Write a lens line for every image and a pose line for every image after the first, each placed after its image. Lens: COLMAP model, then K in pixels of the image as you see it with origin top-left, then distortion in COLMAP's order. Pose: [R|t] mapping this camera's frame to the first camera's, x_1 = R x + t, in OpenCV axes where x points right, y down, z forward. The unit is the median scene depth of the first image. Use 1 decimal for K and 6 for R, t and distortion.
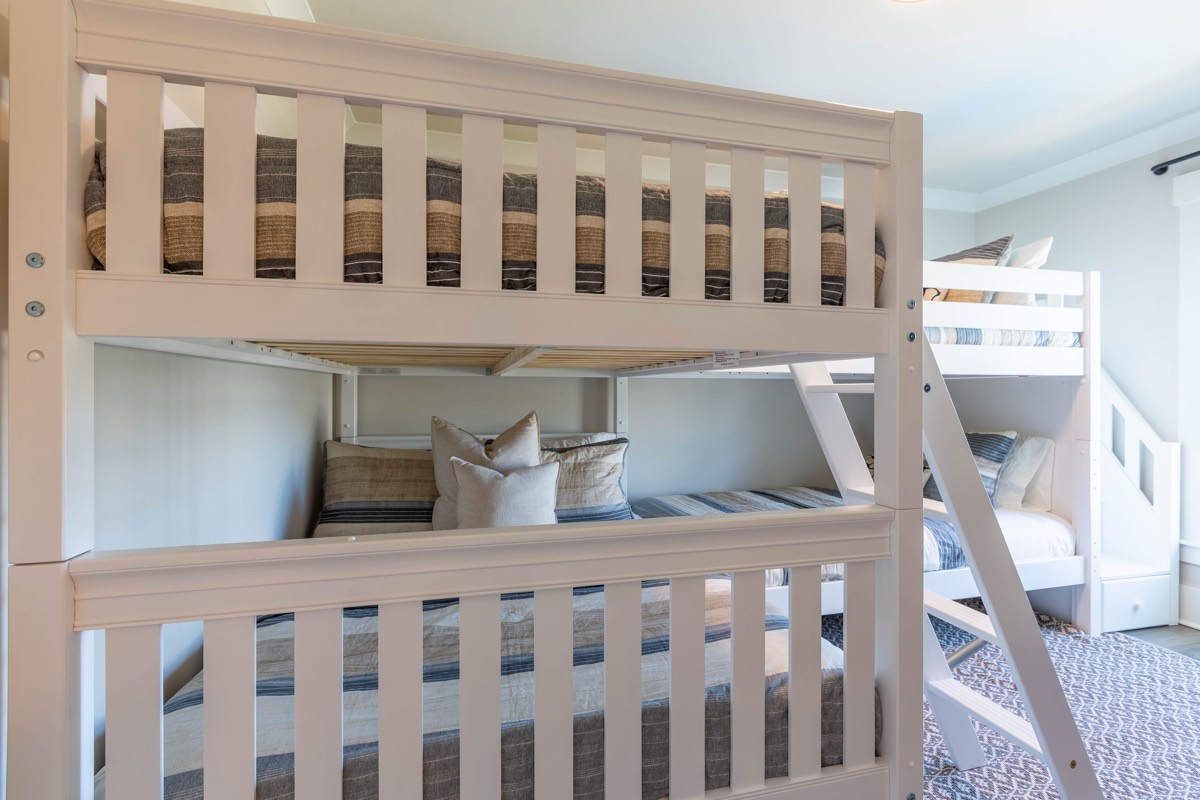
lens RADIAL K [[541.8, 0, 603.0], [0, 541.8, 387.2], [0, 0, 1]] dist [0.002343, -0.000071]
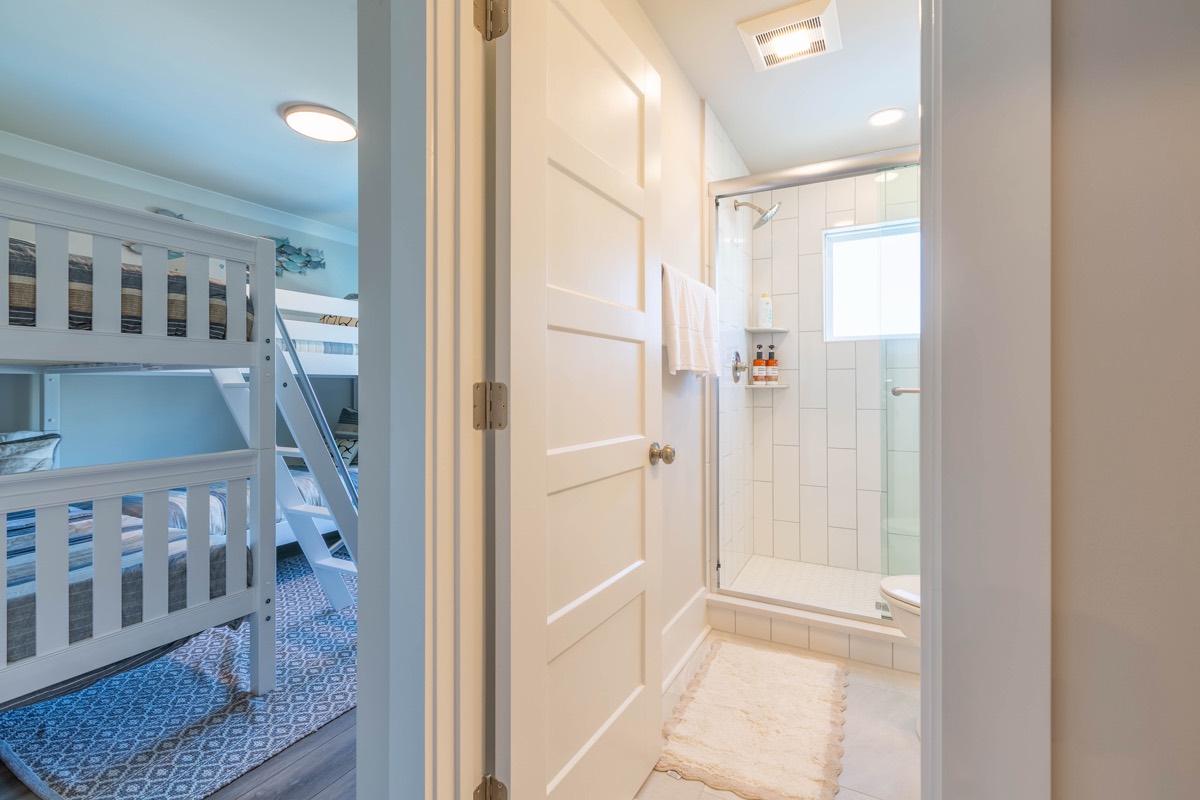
lens RADIAL K [[550.5, 0, 597.2], [0, 550.5, 384.9], [0, 0, 1]] dist [0.004190, 0.000127]
pose [[0.687116, -0.001751, 0.726546, -0.039732], [-0.001336, 0.999992, 0.003673, -0.007955], [-0.726546, -0.003495, 0.687108, -1.181186]]
